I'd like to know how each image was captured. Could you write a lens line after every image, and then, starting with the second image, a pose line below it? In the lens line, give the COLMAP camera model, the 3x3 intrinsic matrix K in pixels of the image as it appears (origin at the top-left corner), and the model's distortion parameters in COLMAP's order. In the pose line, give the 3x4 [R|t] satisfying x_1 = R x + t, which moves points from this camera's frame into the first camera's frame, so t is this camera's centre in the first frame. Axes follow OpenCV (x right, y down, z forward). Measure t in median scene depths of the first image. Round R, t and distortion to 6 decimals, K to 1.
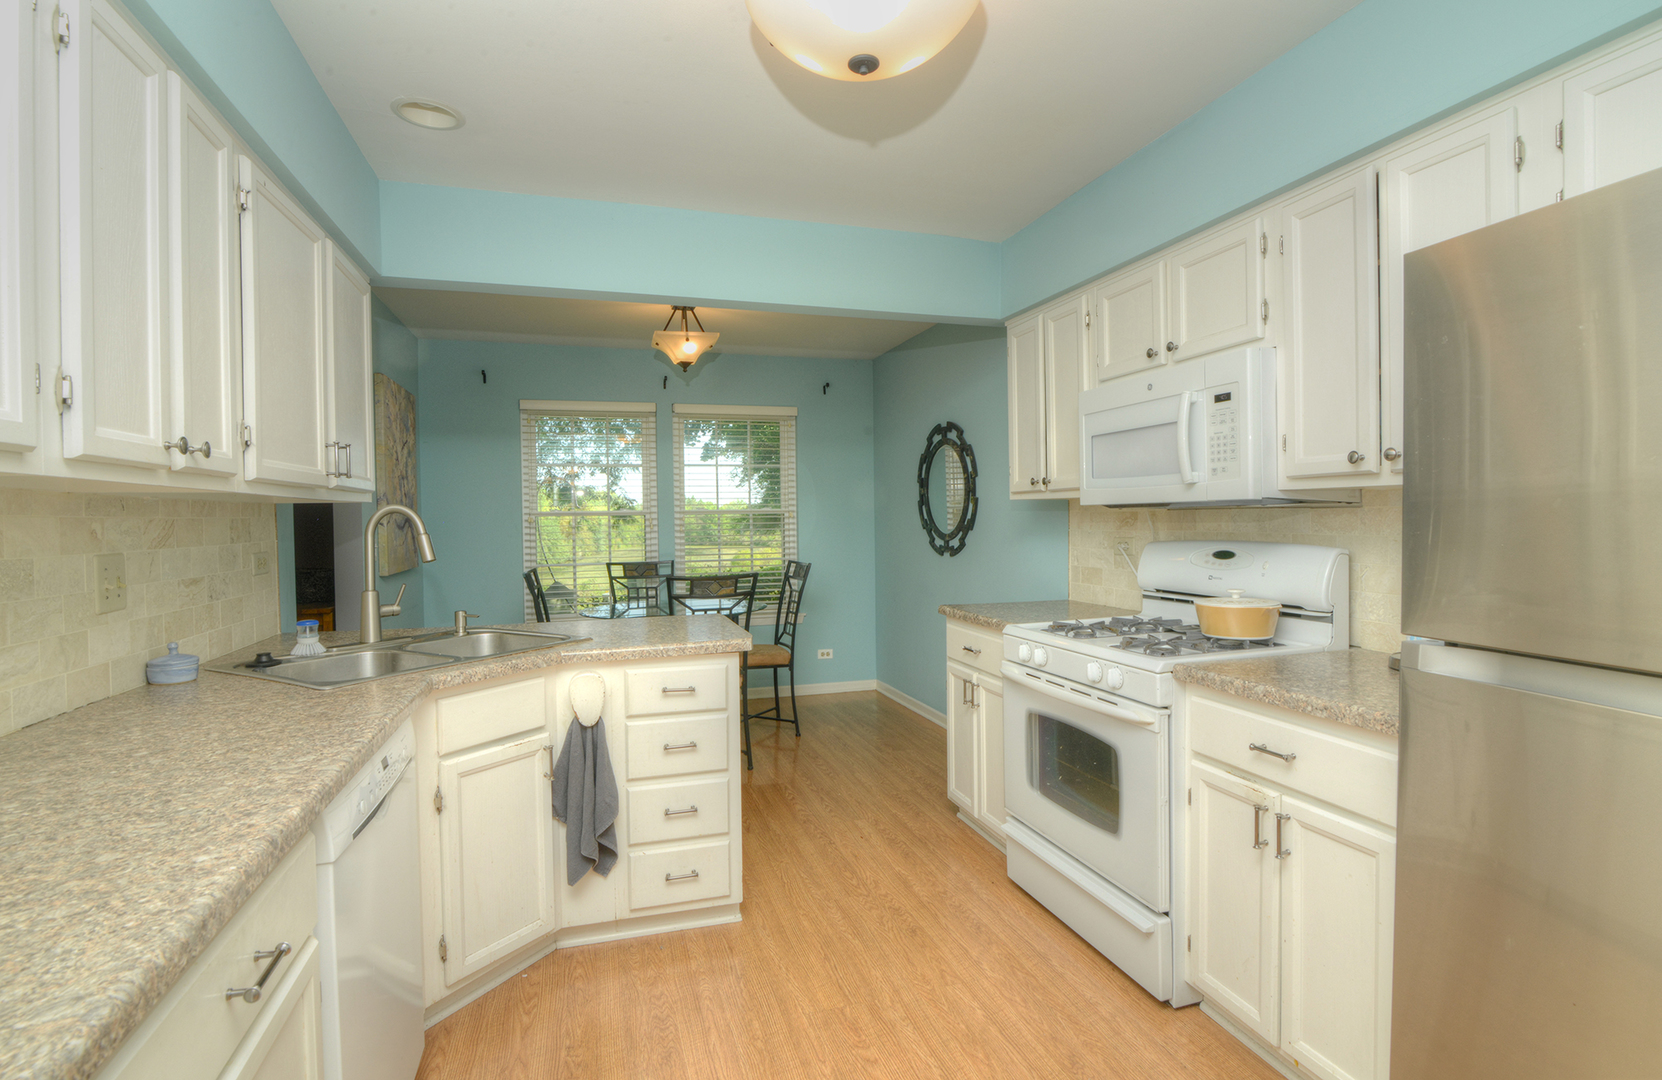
lens RADIAL K [[778.2, 0, 820.2], [0, 778.2, 536.2], [0, 0, 1]] dist [-0.025214, 0.000313]
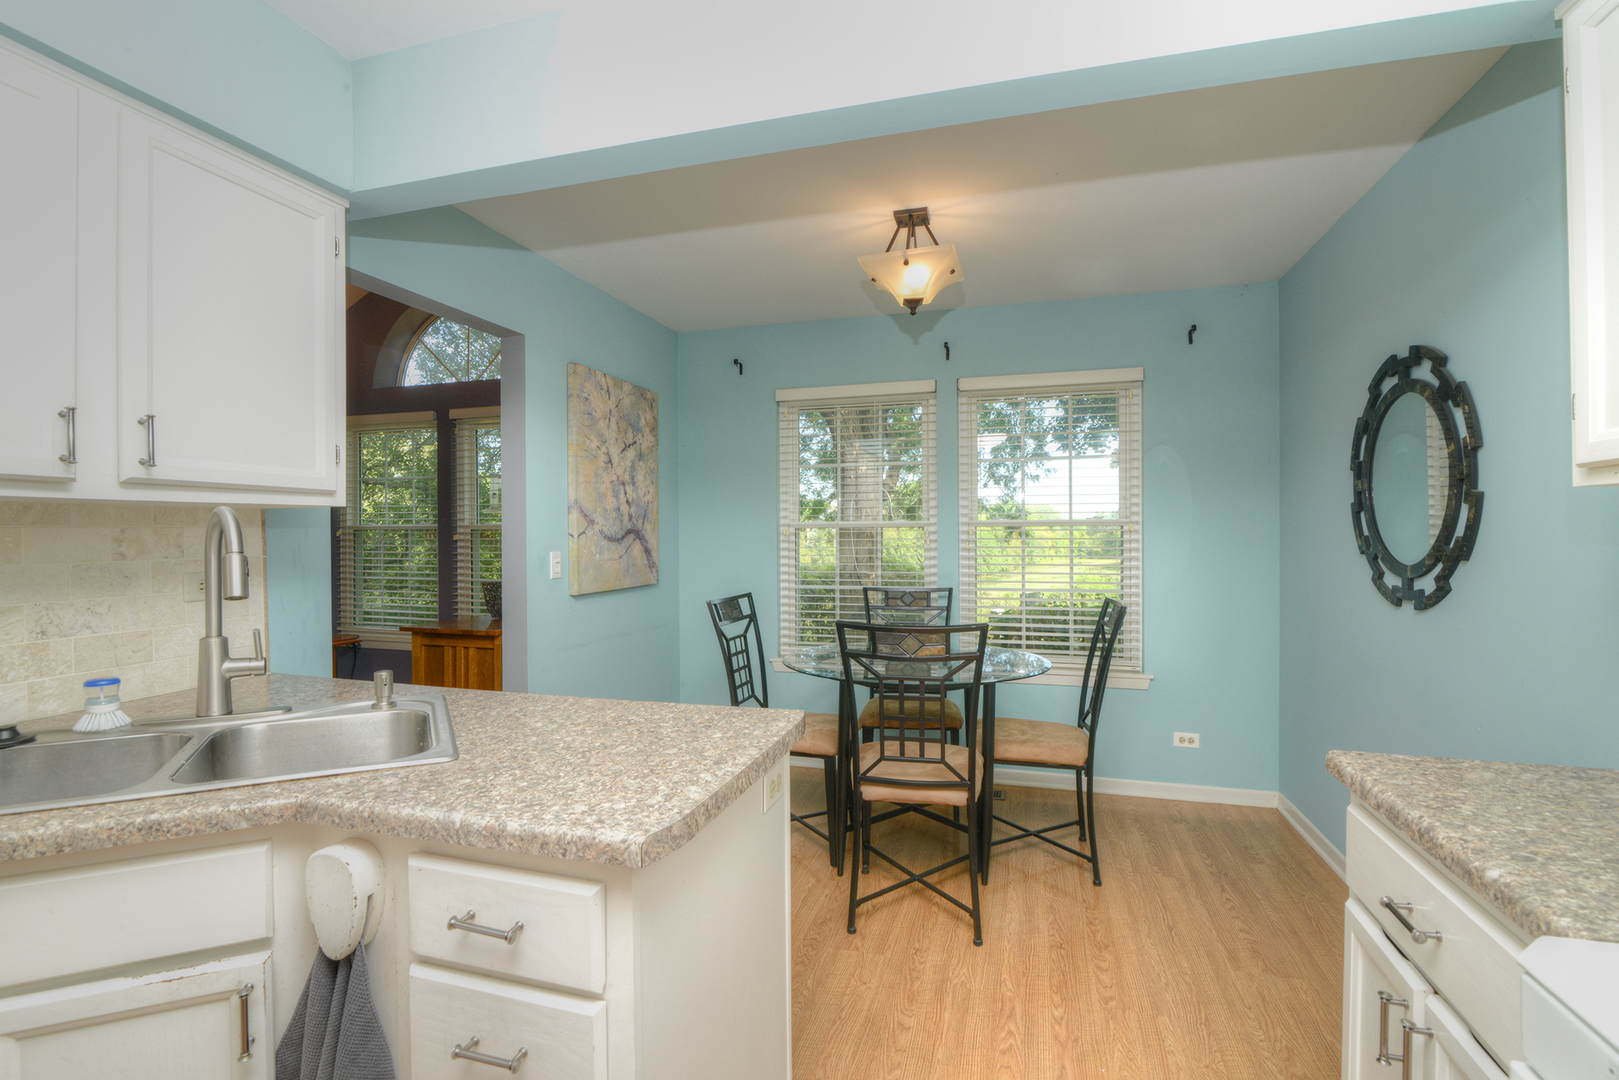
lens RADIAL K [[735.9, 0, 809.5], [0, 735.9, 540.0], [0, 0, 1]] dist [-0.022112, -0.000536]
pose [[0.835988, 0.013957, -0.548570, 0.112764], [-0.019610, 0.999798, -0.004448, -0.012132], [0.548397, 0.014476, 0.836093, 0.455733]]
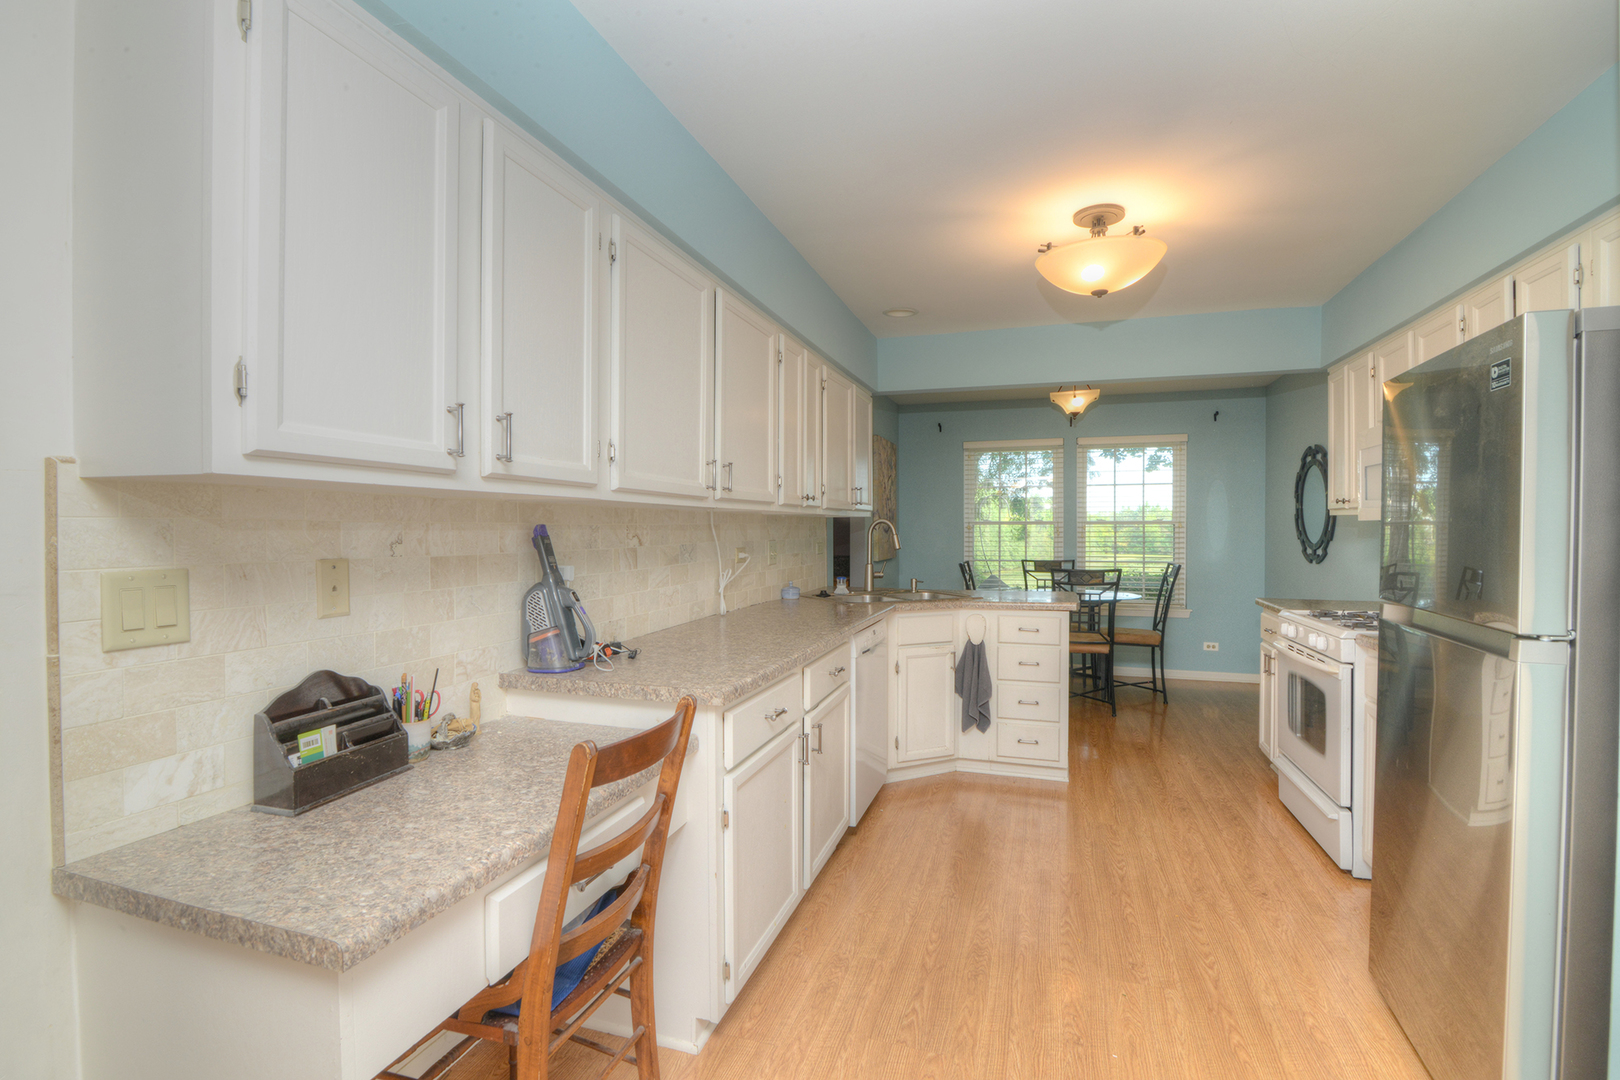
lens RADIAL K [[744.3, 0, 807.0], [0, 744.3, 541.0], [0, 0, 1]] dist [-0.017865, -0.000144]
pose [[0.821223, 0.021292, -0.570210, 0.201927], [-0.022672, 0.999732, 0.004679, 0.005364], [0.570157, 0.009086, 0.821486, -0.358792]]
